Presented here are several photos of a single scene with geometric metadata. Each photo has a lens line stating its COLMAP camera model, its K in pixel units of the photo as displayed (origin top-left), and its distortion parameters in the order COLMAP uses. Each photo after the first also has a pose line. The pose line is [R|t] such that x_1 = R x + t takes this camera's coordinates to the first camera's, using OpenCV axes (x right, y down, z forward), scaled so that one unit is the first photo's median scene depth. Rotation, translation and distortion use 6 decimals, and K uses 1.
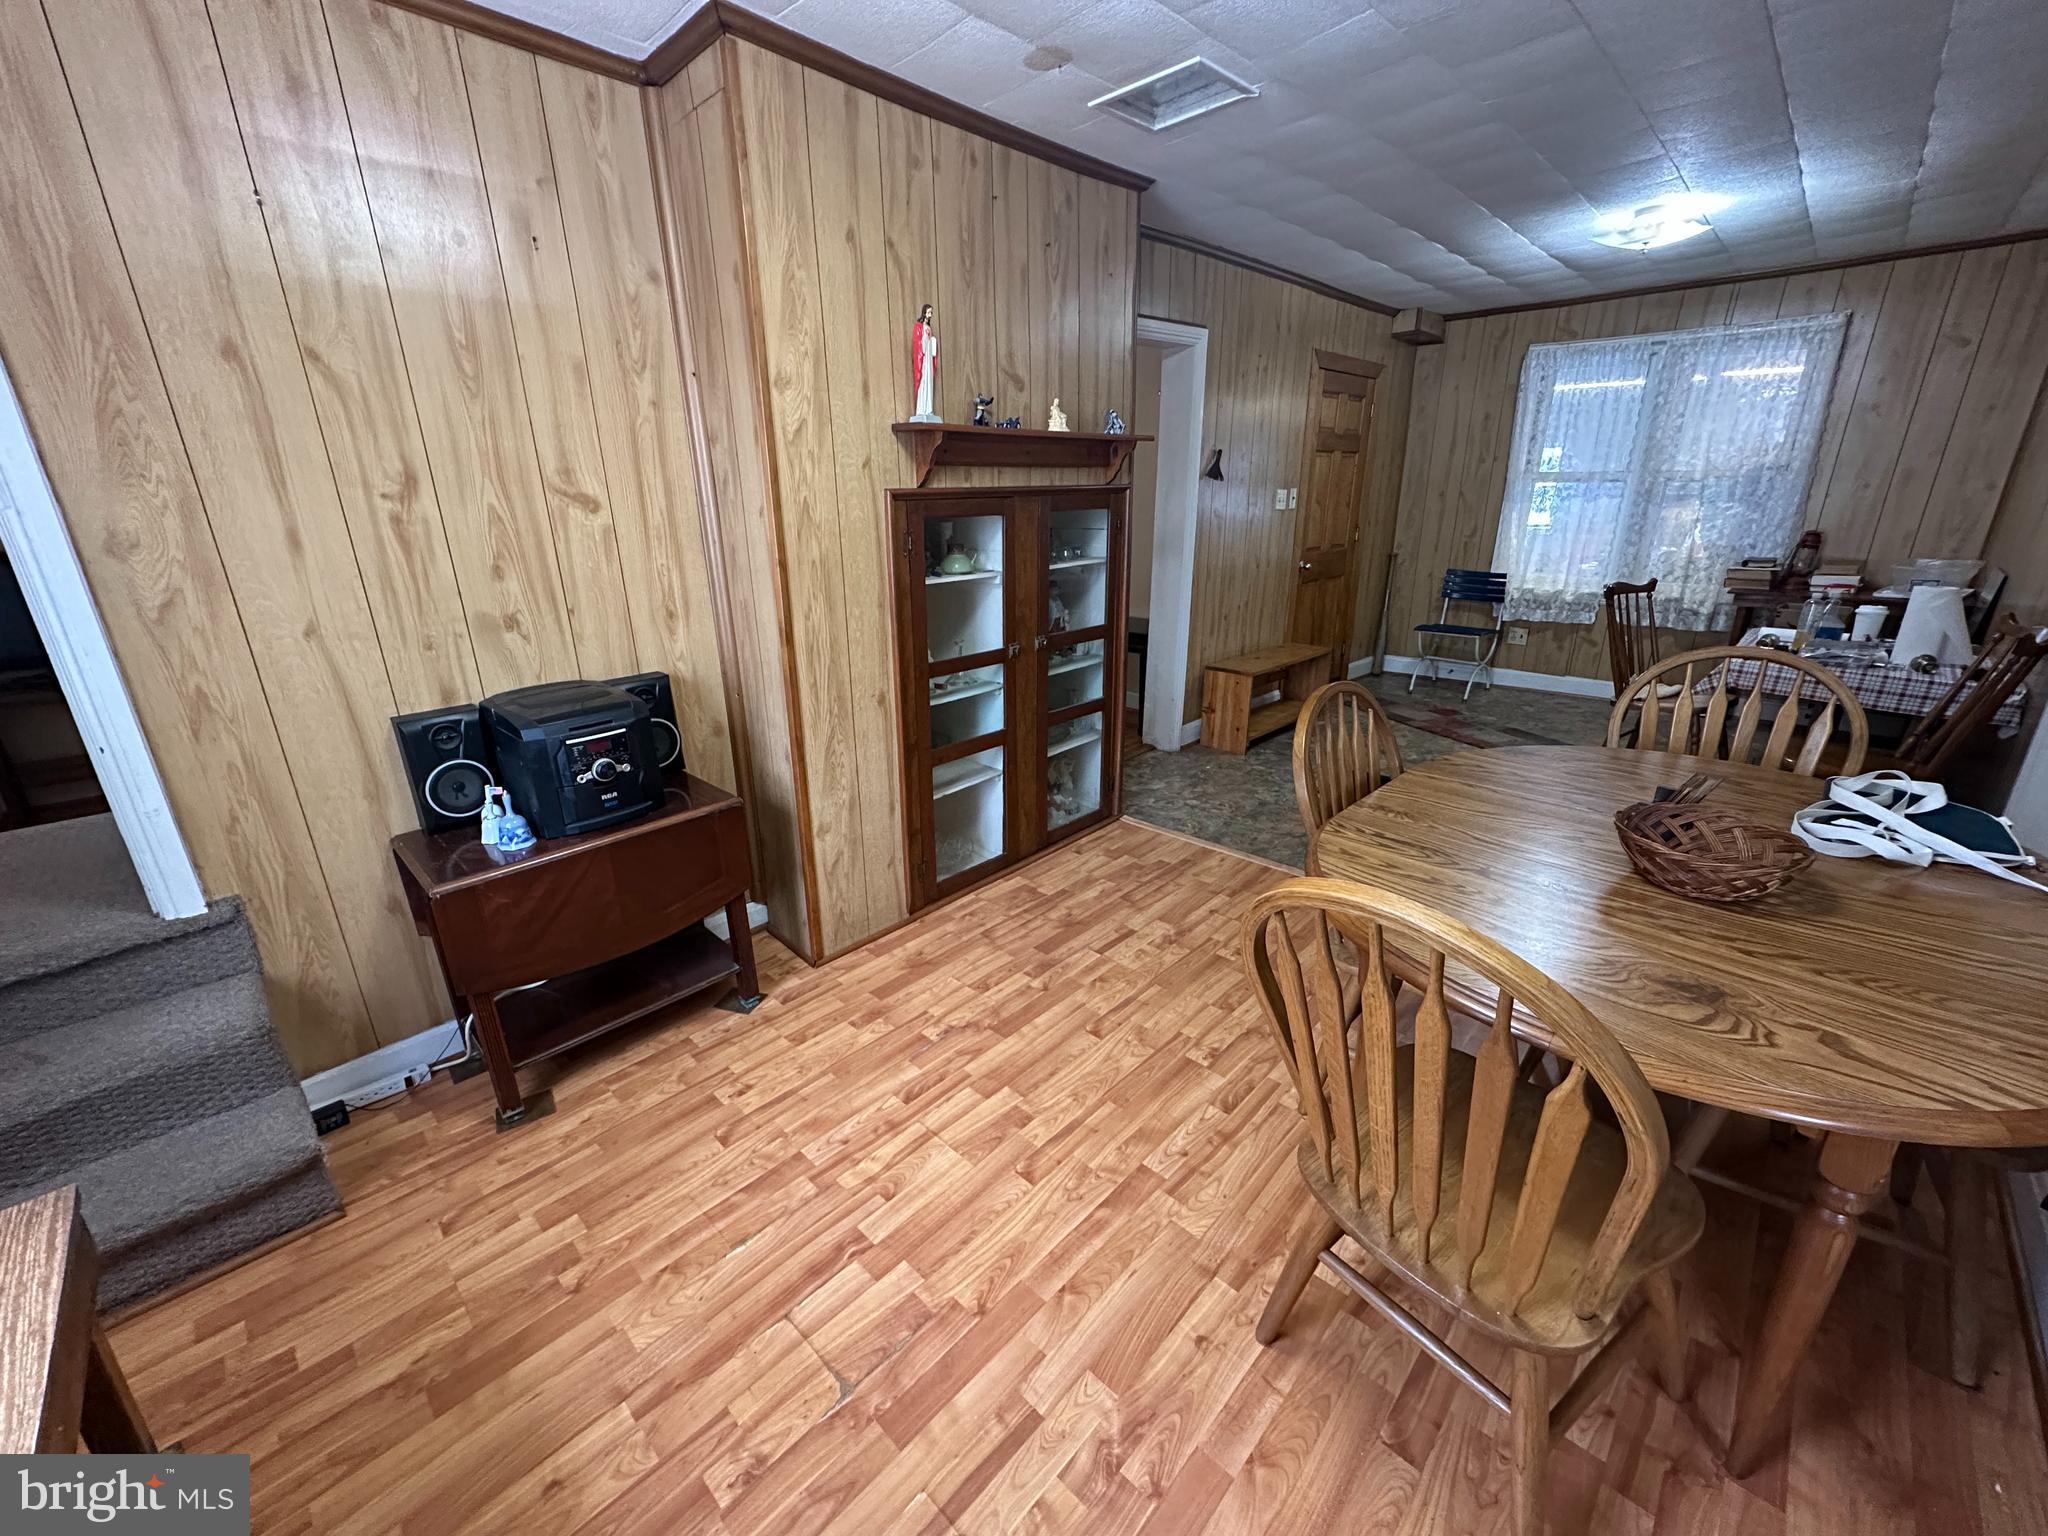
lens RADIAL K [[812.1, 0, 1024.0], [0, 812.1, 768.0], [0, 0, 1]] dist [-0.000834, 0.000308]
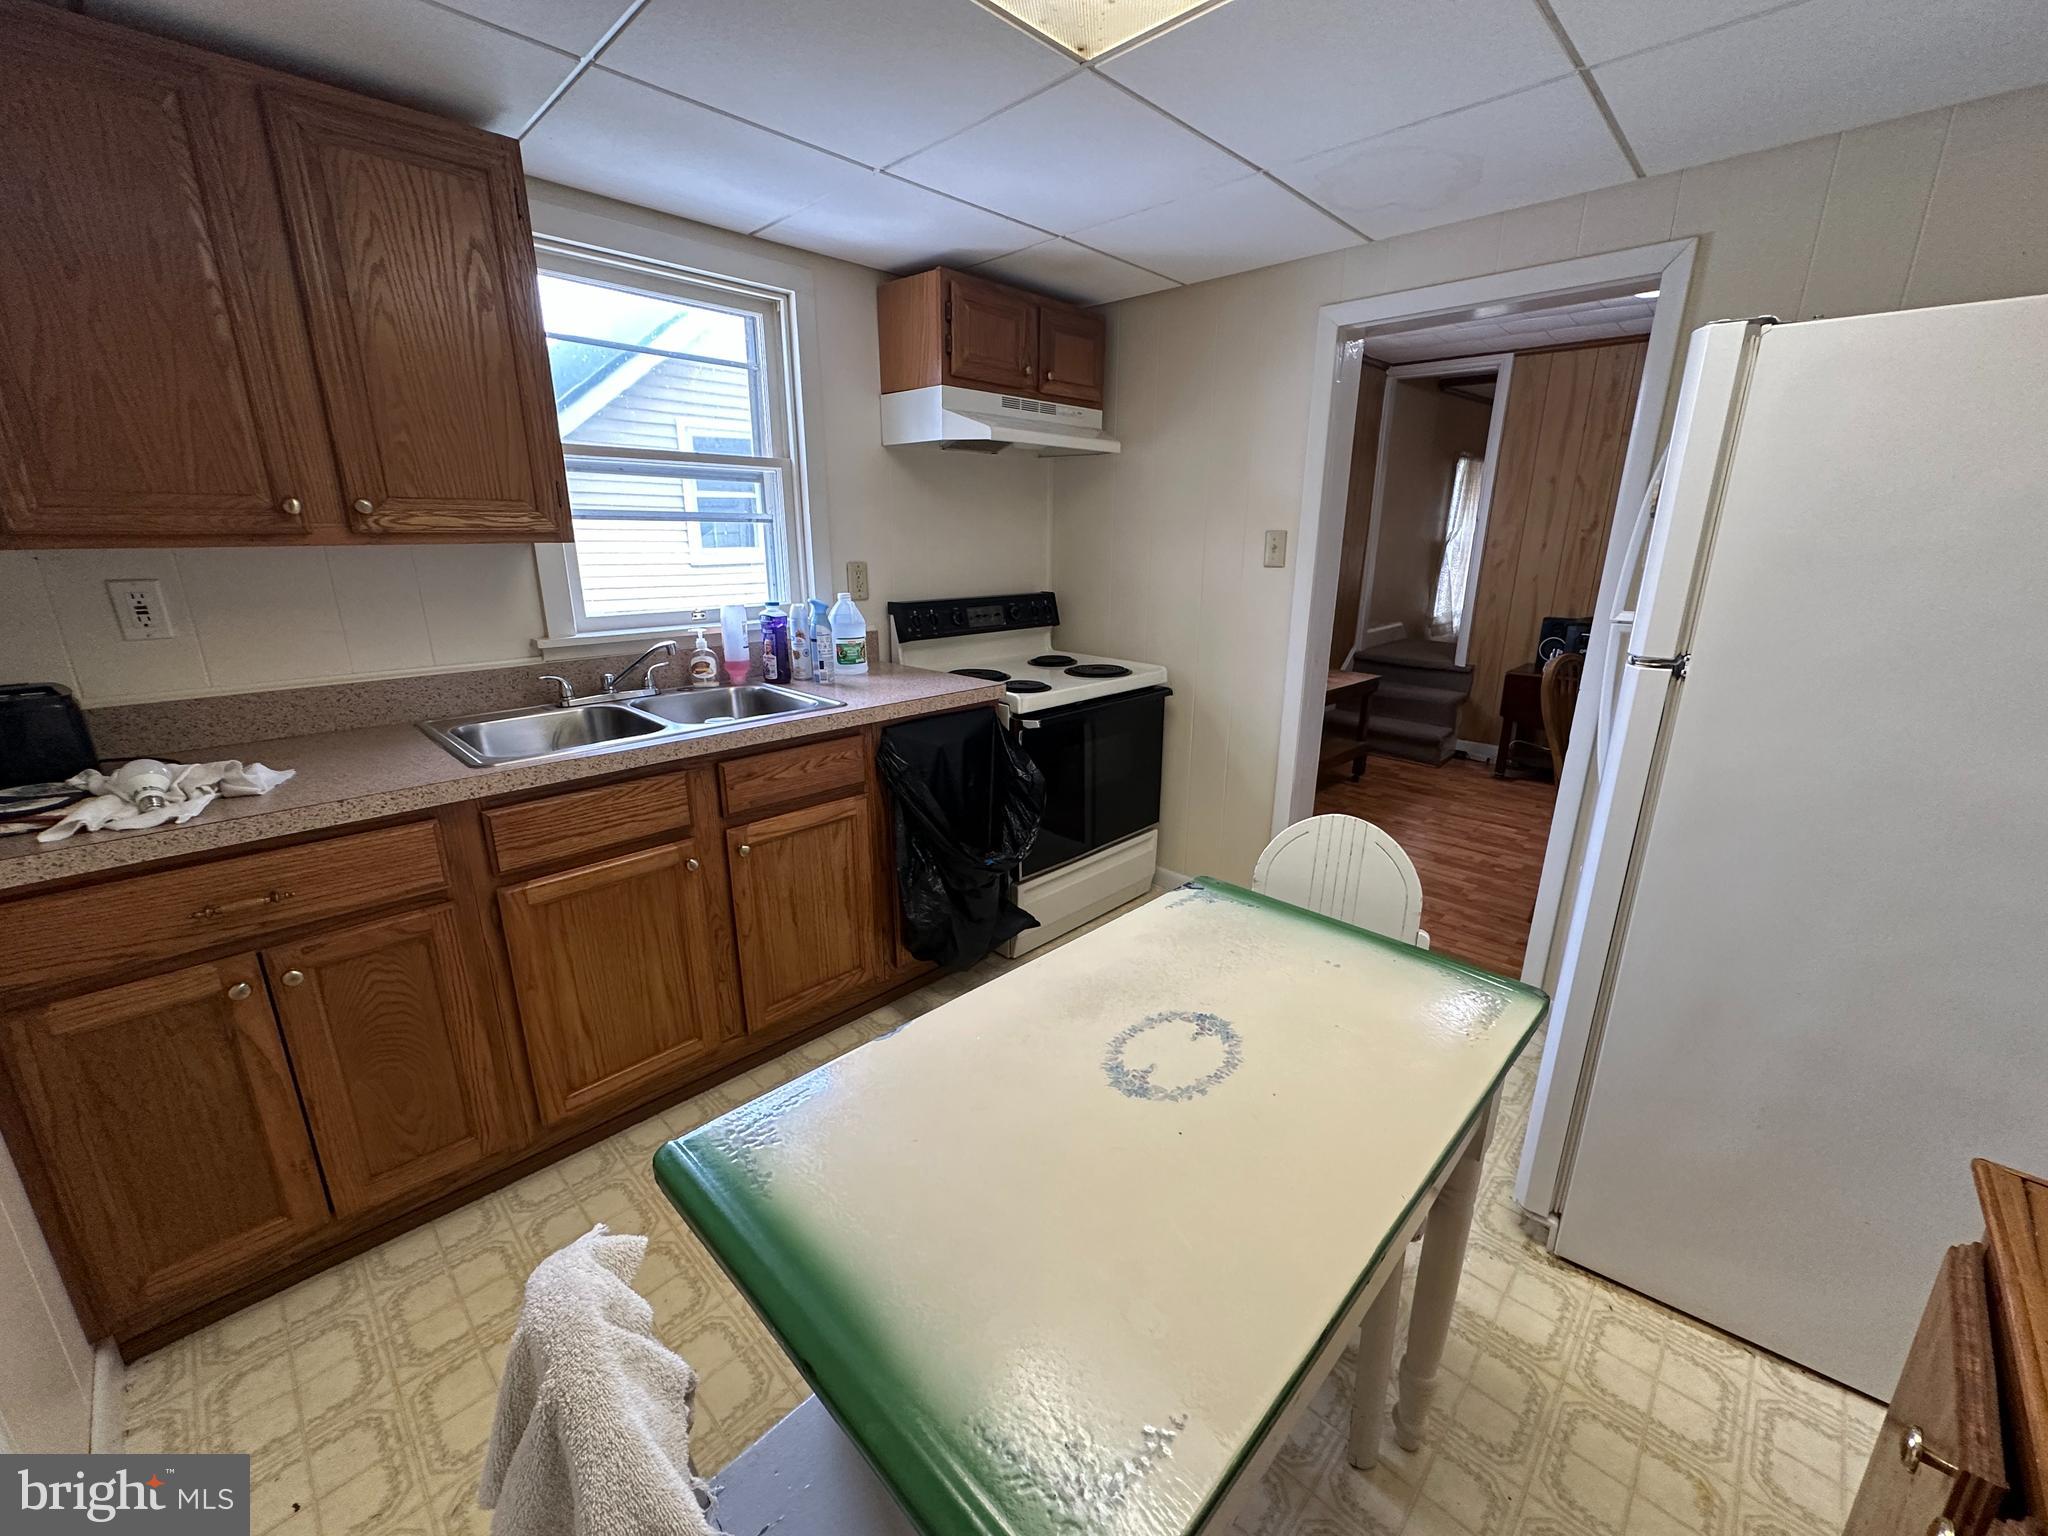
lens RADIAL K [[812.1, 0, 1024.0], [0, 812.1, 768.0], [0, 0, 1]] dist [-0.000834, 0.000308]
pose [[-0.014320, 0.297159, -0.954721, 1.943974], [-0.326885, 0.900962, 0.285330, 0.189360], [0.944956, 0.316170, 0.084235, -0.653395]]
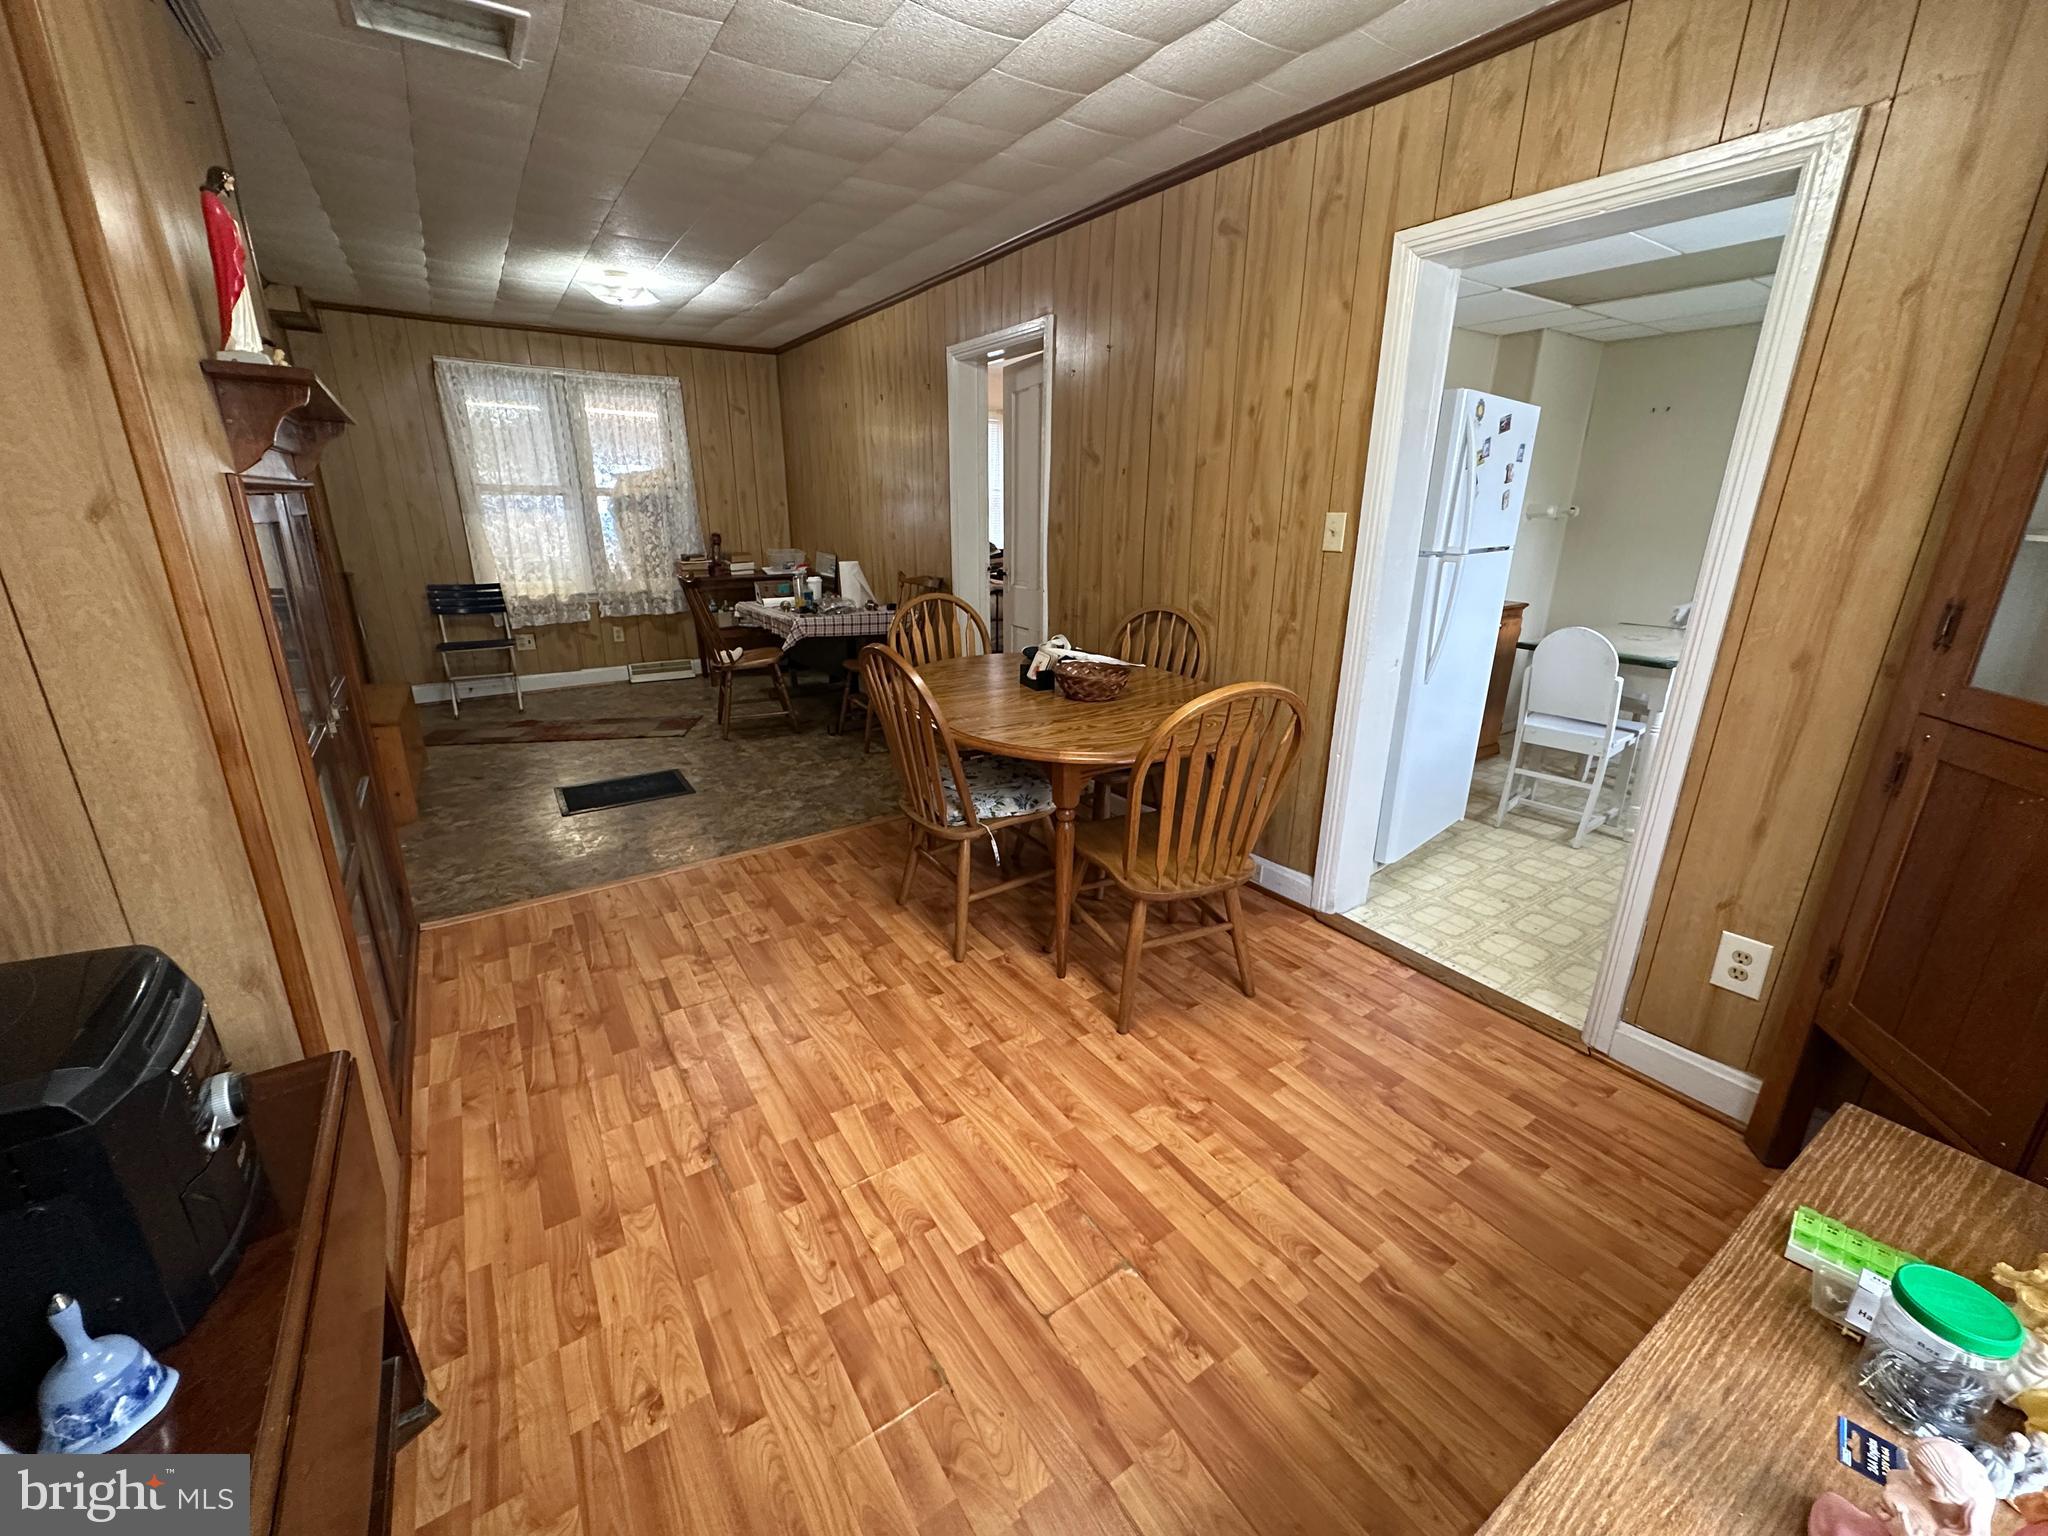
lens RADIAL K [[812.1, 0, 1024.0], [0, 812.1, 768.0], [0, 0, 1]] dist [-0.000834, 0.000308]
pose [[0.212460, -0.289249, 0.933379, -0.852433], [0.307454, 0.926461, 0.217122, -0.136623], [-0.927541, 0.240842, 0.285767, 0.485084]]
